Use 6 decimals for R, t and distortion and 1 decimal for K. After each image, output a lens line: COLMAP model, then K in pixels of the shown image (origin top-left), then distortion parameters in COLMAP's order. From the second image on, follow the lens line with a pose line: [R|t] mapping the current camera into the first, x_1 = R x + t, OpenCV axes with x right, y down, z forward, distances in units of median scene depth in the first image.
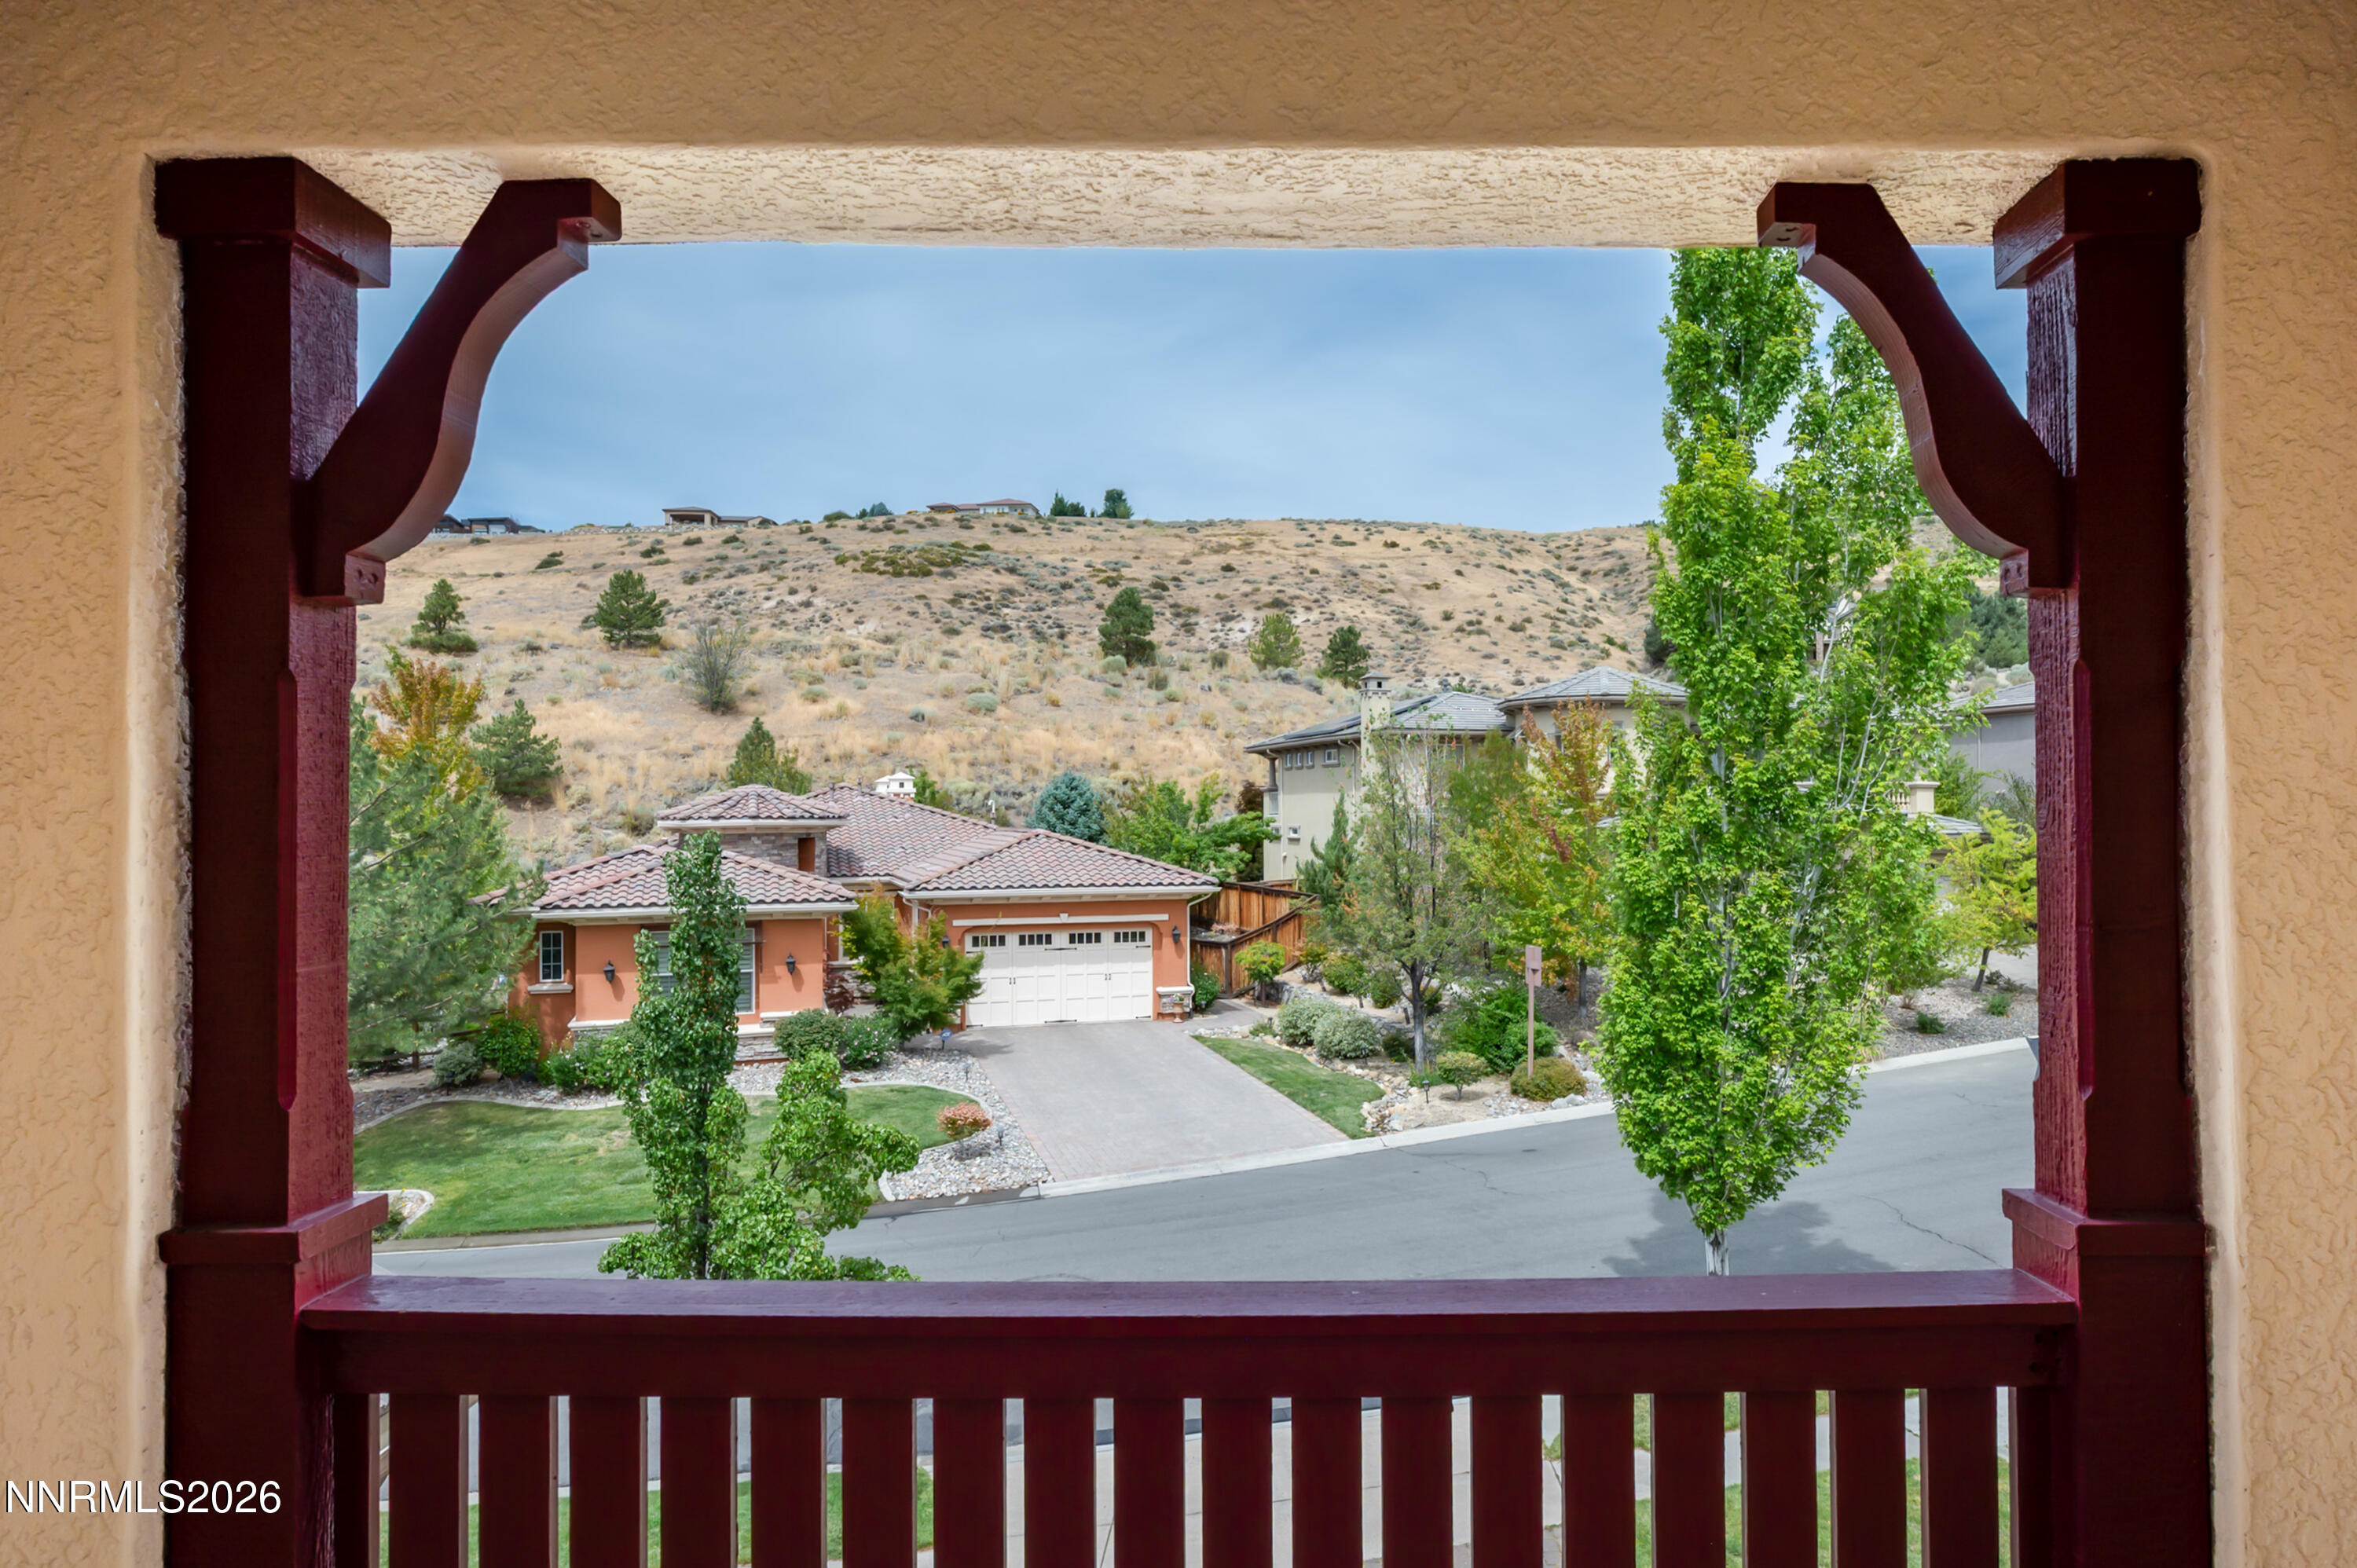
lens RADIAL K [[1489.2, 0, 1182.7], [0, 1489.2, 781.8], [0, 0, 1]] dist [0.000052, 0.000061]
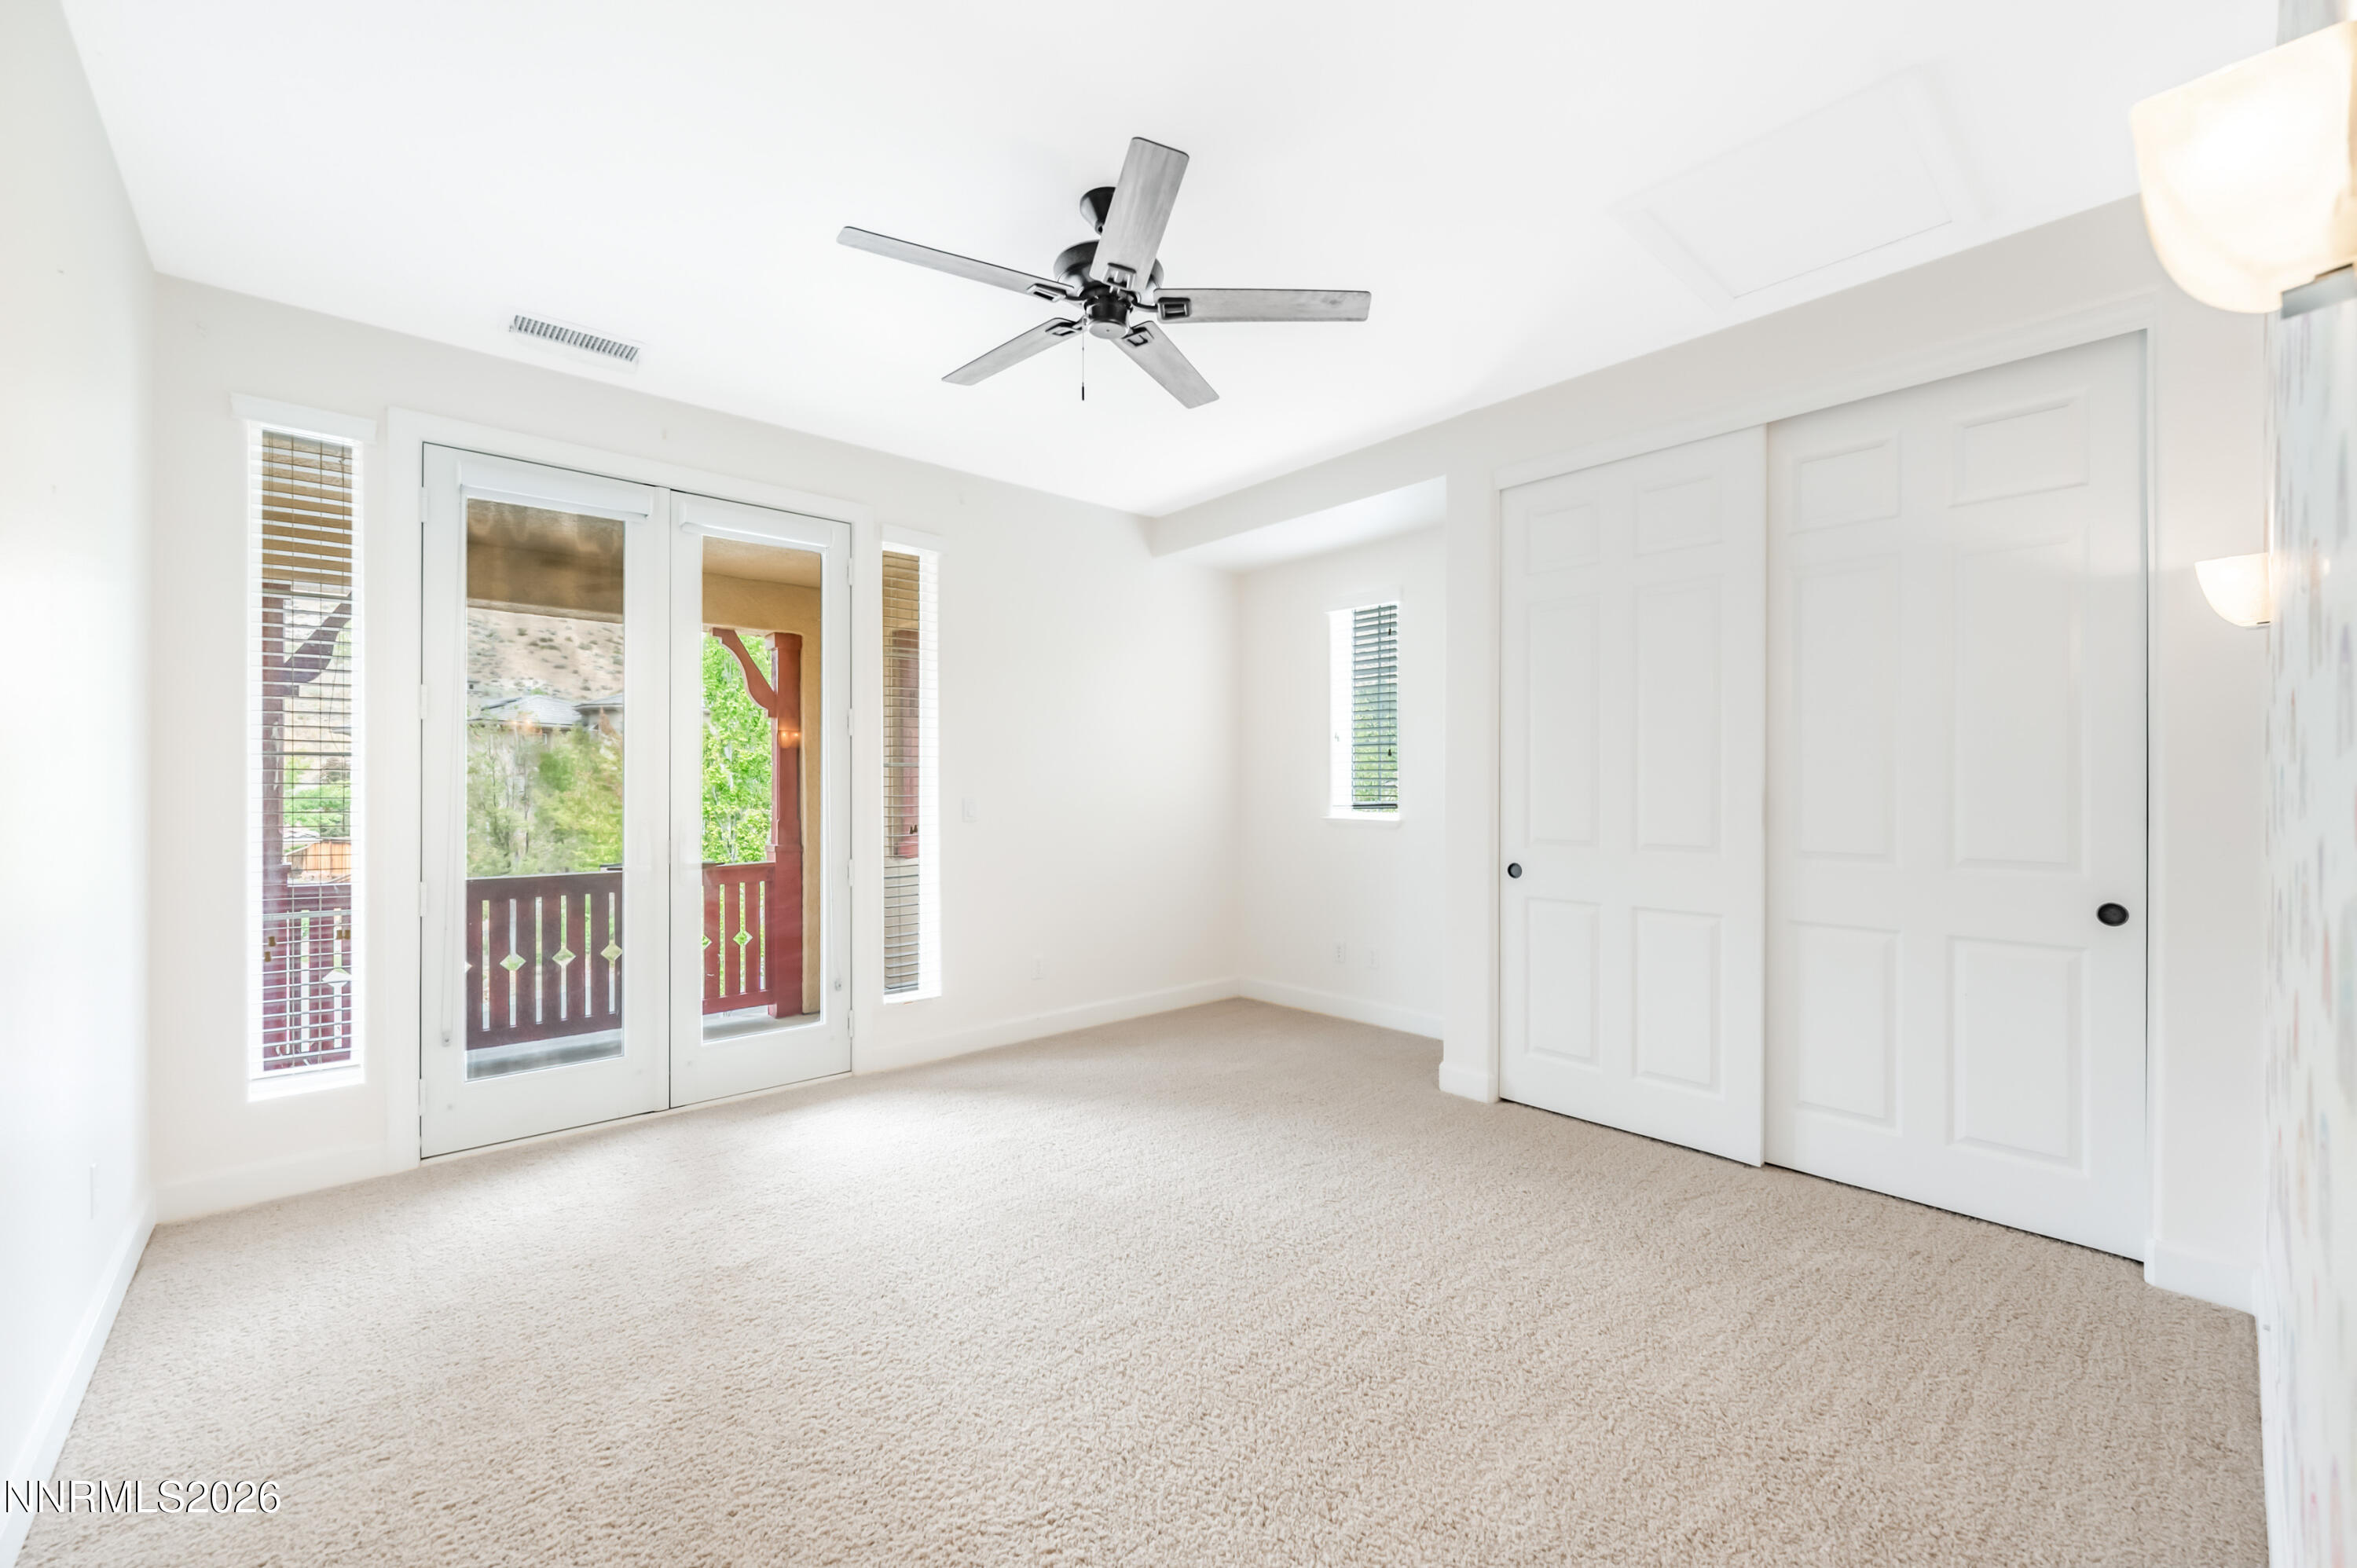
lens RADIAL K [[944.4, 0, 1185.5], [0, 944.4, 788.4], [0, 0, 1]] dist [-0.001508, -0.000023]
pose [[0.705049, 0.001991, 0.709156, -0.046635], [-0.019241, 0.999682, 0.016324, 0.001631], [-0.708897, -0.025154, 0.704863, -0.148769]]
